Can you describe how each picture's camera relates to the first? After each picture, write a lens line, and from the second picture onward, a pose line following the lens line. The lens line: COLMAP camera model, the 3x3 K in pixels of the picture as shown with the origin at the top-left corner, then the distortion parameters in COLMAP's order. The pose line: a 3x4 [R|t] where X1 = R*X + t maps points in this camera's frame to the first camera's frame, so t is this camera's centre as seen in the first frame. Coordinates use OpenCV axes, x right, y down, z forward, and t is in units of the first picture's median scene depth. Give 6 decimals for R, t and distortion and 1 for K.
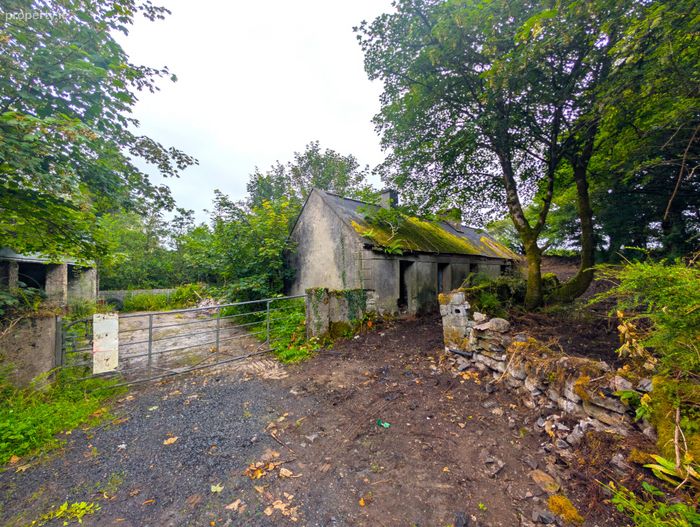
lens RADIAL K [[262.8, 0, 350.0], [0, 262.8, 265.0], [0, 0, 1]] dist [-0.001276, 0.000114]
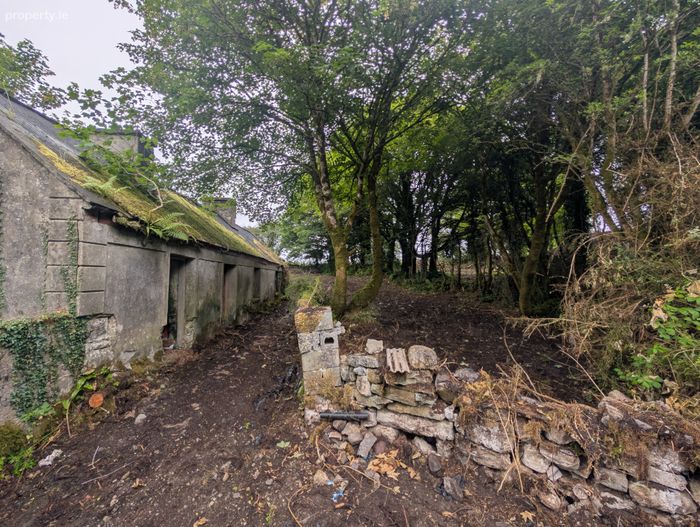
lens RADIAL K [[262.8, 0, 350.2], [0, 262.8, 265.1], [0, 0, 1]] dist [-0.001276, 0.000114]
pose [[0.598611, 0.043974, 0.799832, -0.023144], [-0.020390, 0.999005, -0.039664, 0.021172], [-0.800780, 0.007435, 0.598912, 0.417559]]
